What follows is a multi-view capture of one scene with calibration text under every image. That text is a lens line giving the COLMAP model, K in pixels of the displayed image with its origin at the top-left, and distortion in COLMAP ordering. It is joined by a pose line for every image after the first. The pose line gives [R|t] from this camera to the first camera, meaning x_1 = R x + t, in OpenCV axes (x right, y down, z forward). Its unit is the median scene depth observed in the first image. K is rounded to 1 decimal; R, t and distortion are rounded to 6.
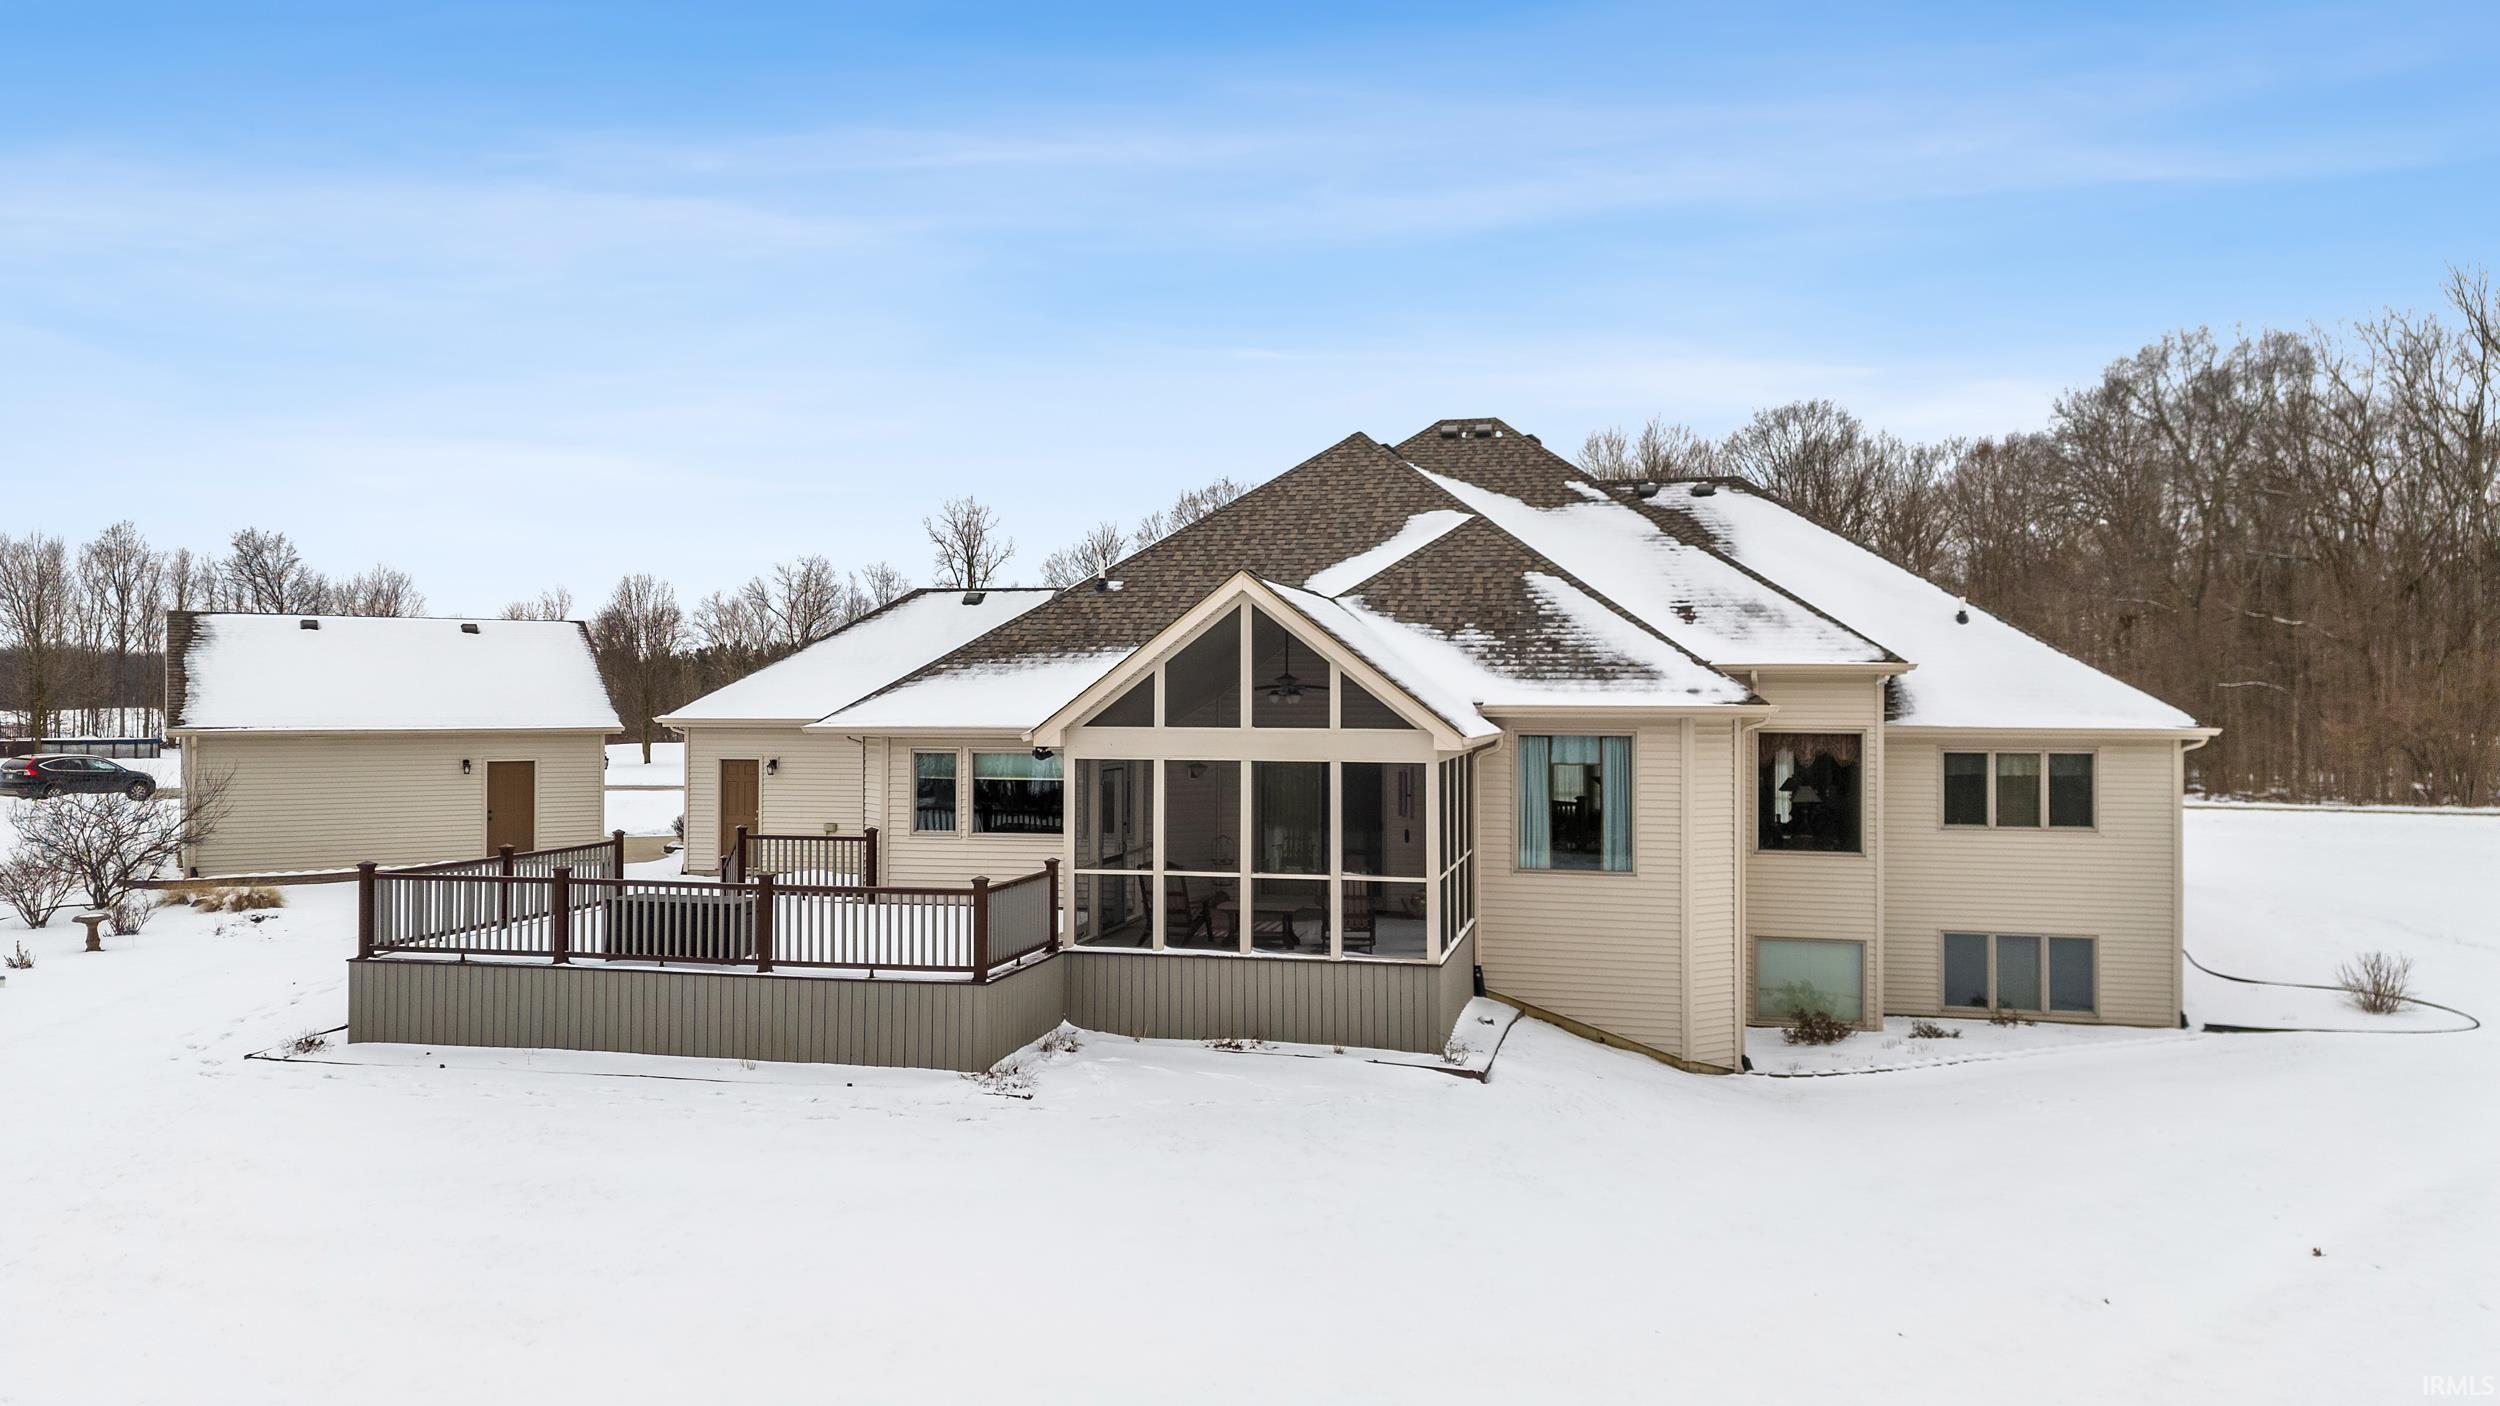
lens RADIAL K [[1730.3, 0, 1237.1], [0, 1730.3, 704.0], [0, 0, 1]] dist [0.112005, -0.121448]
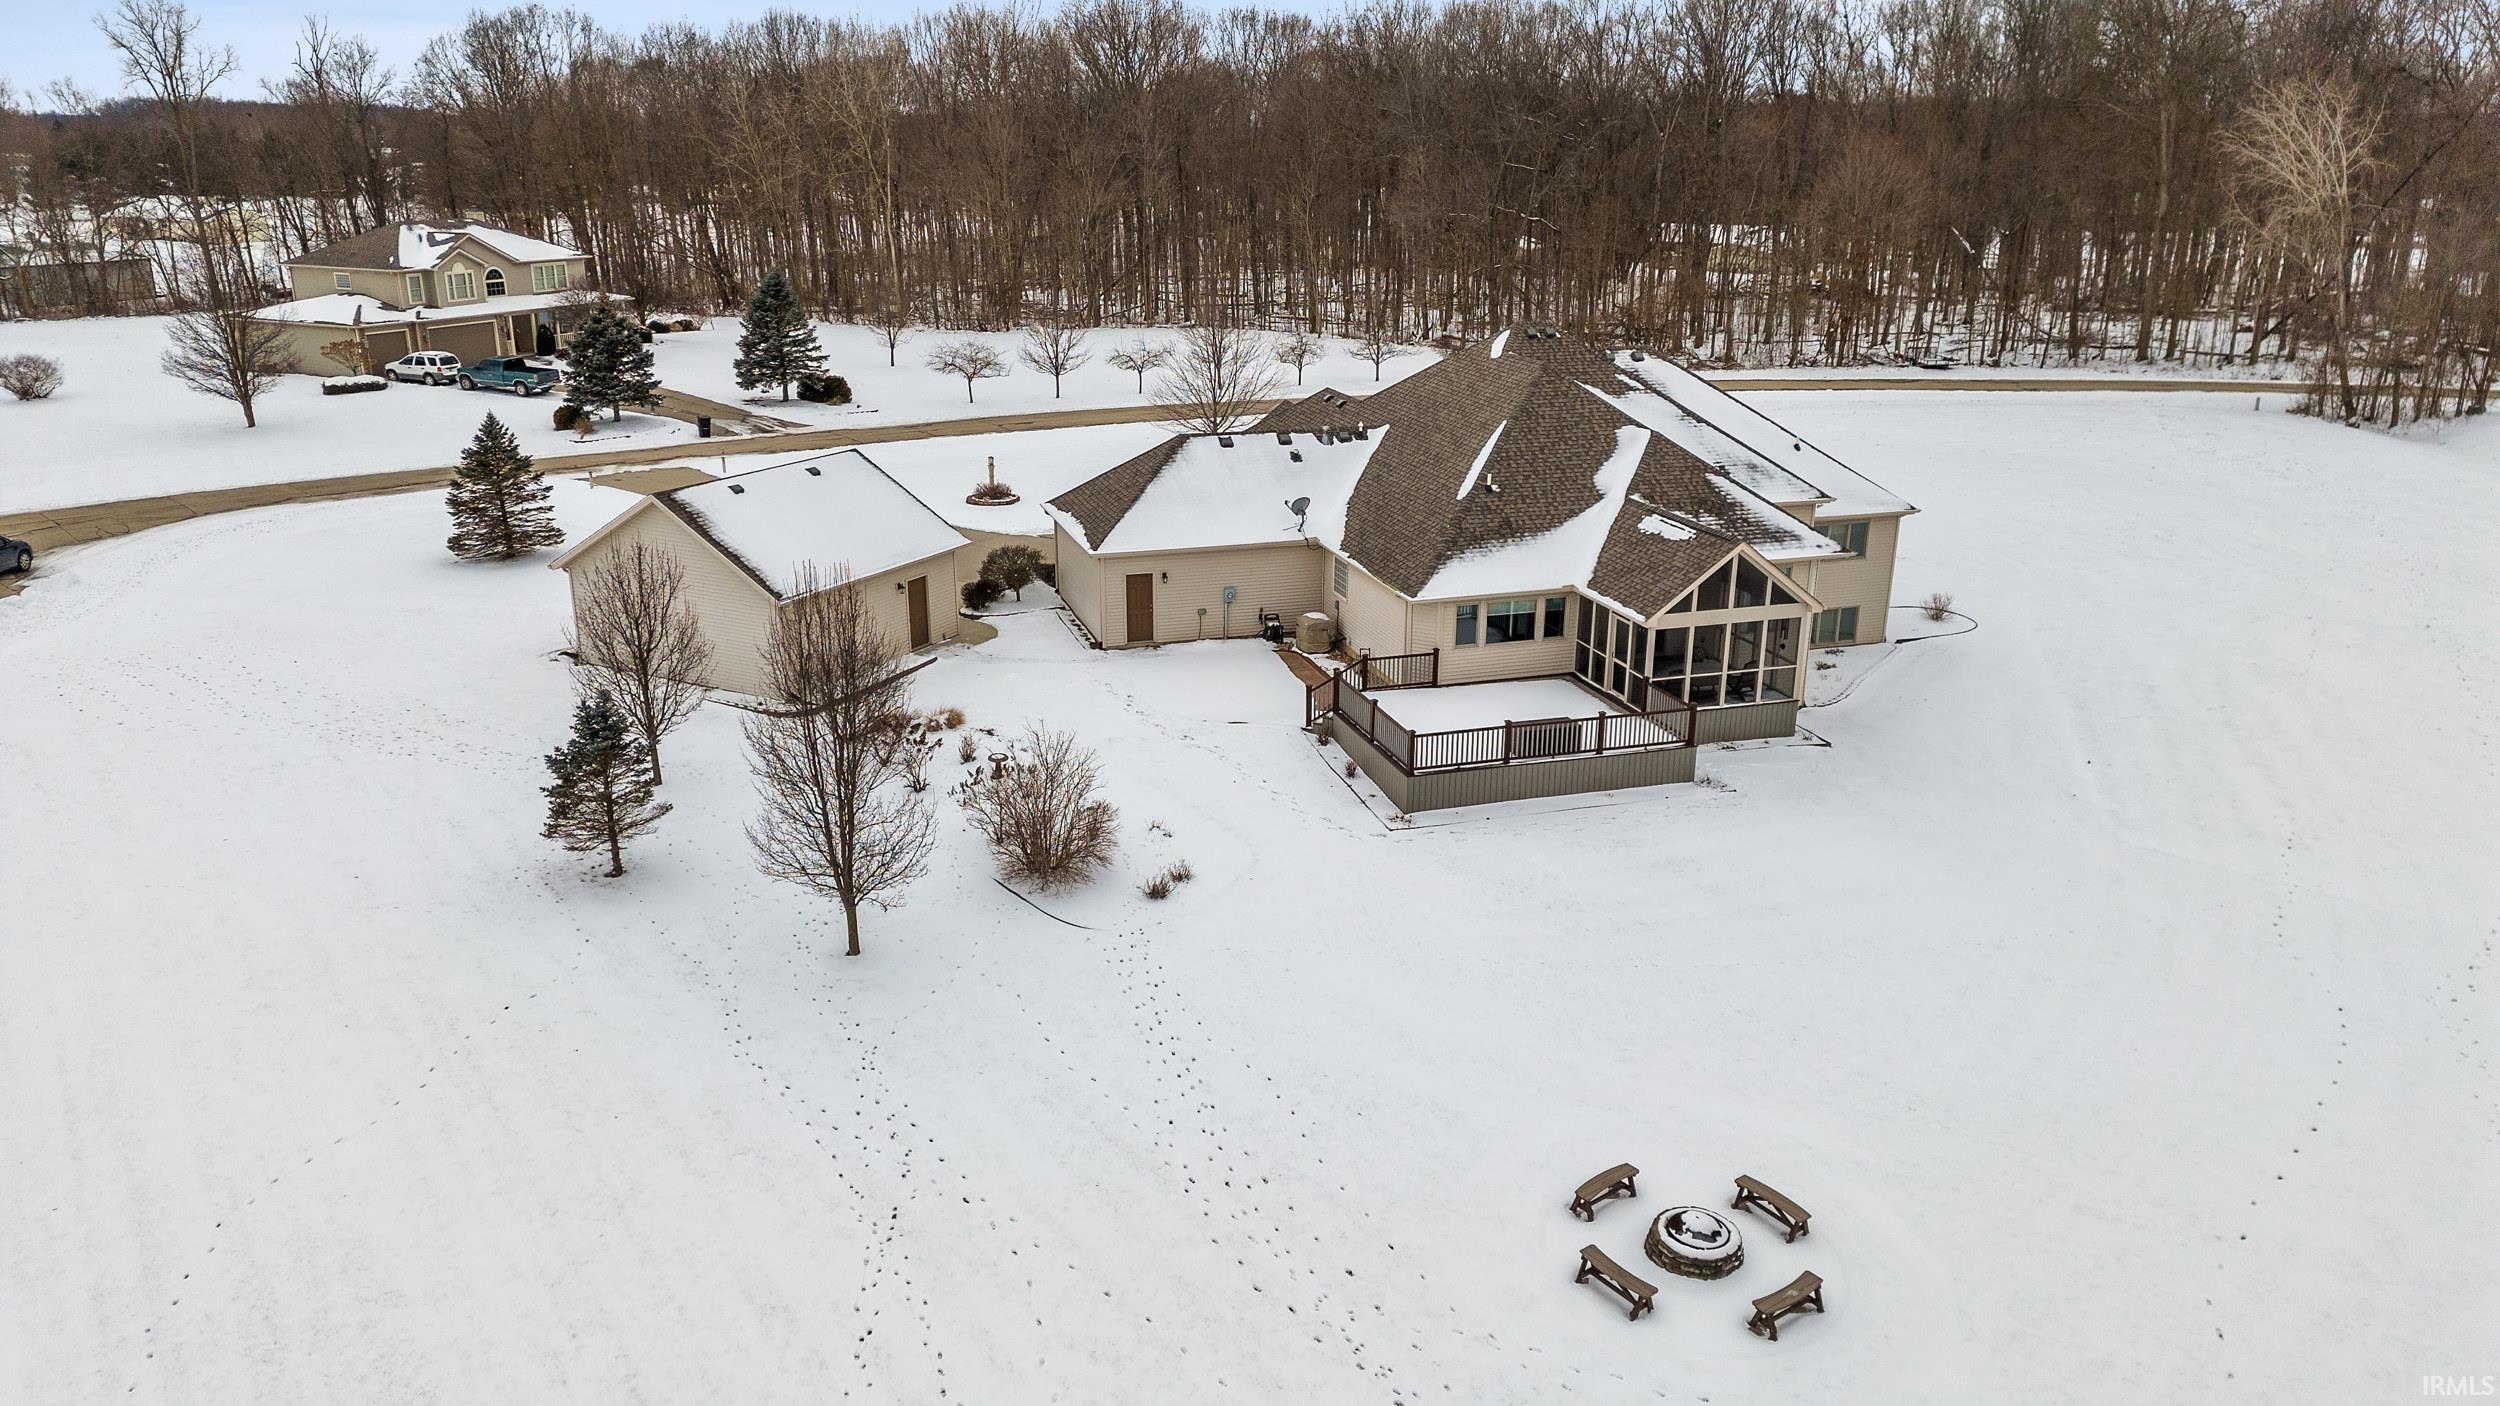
lens RADIAL K [[1730.3, 0, 1237.1], [0, 1730.3, 704.0], [0, 0, 1]] dist [0.112005, -0.121448]
pose [[0.862490, -0.157748, 0.480860, -1.266428], [0.000295, 0.950334, 0.311233, -0.438538], [-0.506074, -0.268293, 0.819700, -0.414746]]
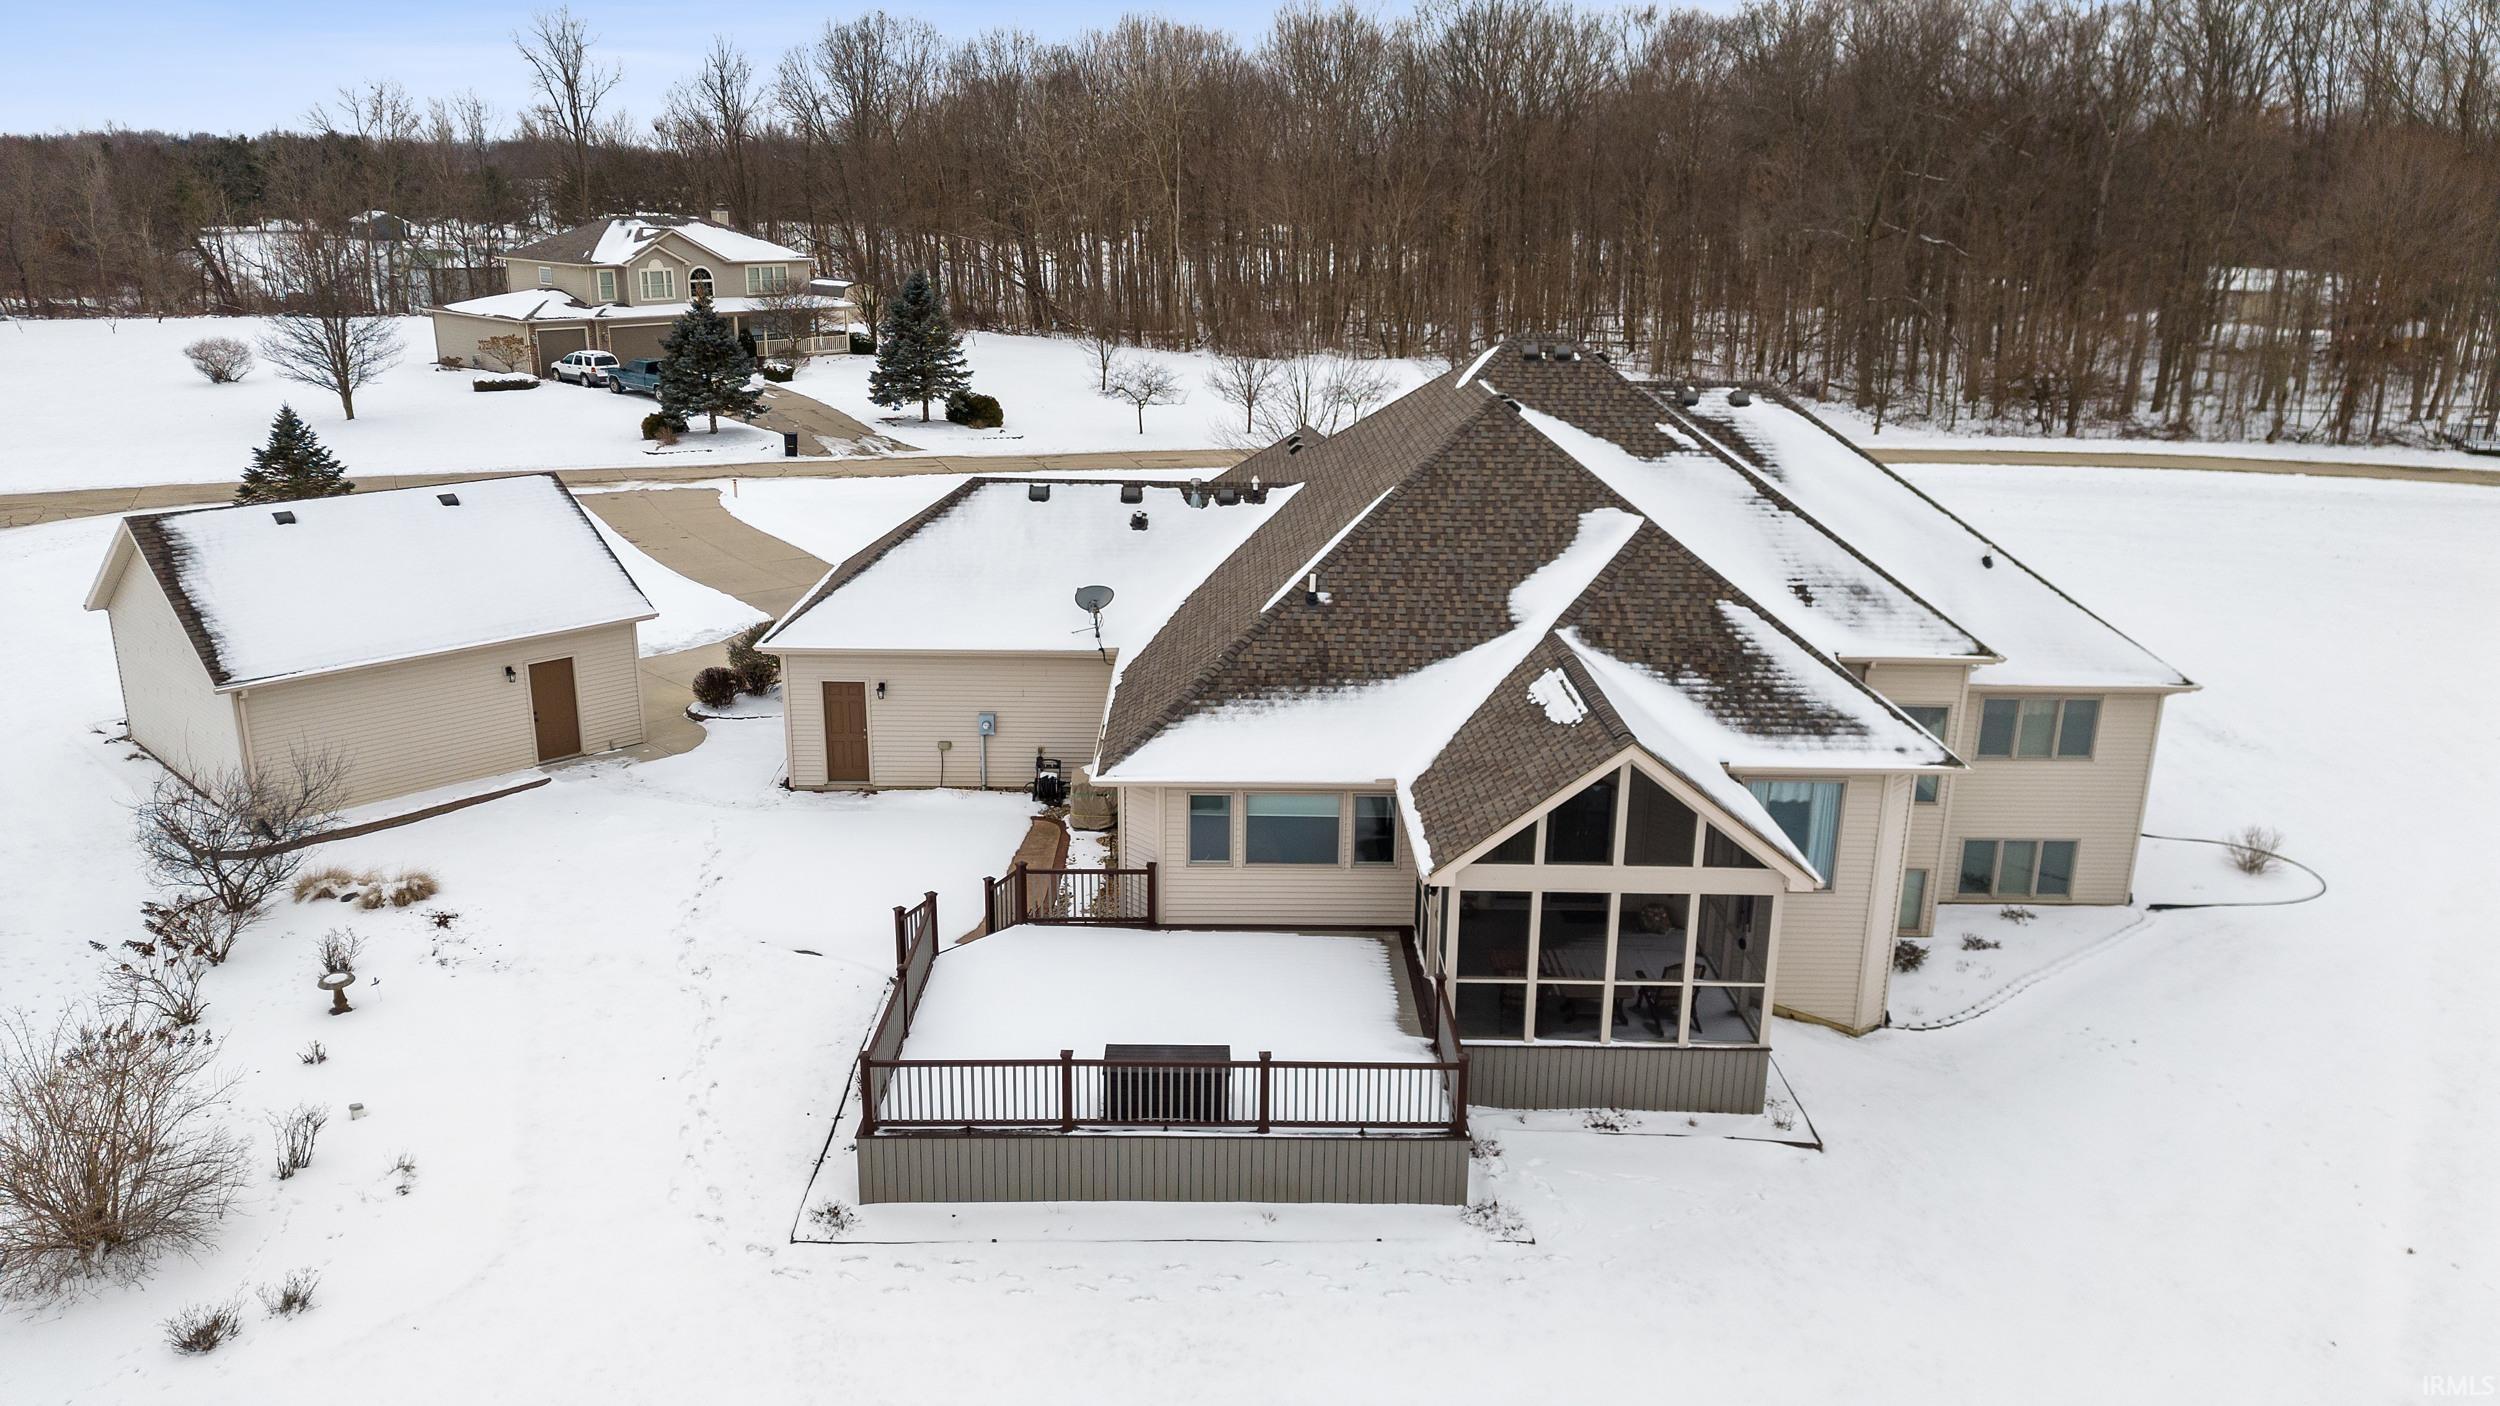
lens RADIAL K [[1730.3, 0, 1237.1], [0, 1730.3, 704.0], [0, 0, 1]] dist [0.112005, -0.121448]
pose [[0.970731, -0.059666, 0.232640, -0.395432], [-0.010620, 0.957038, 0.289769, -0.331199], [-0.239935, -0.283758, 0.928392, 0.010865]]
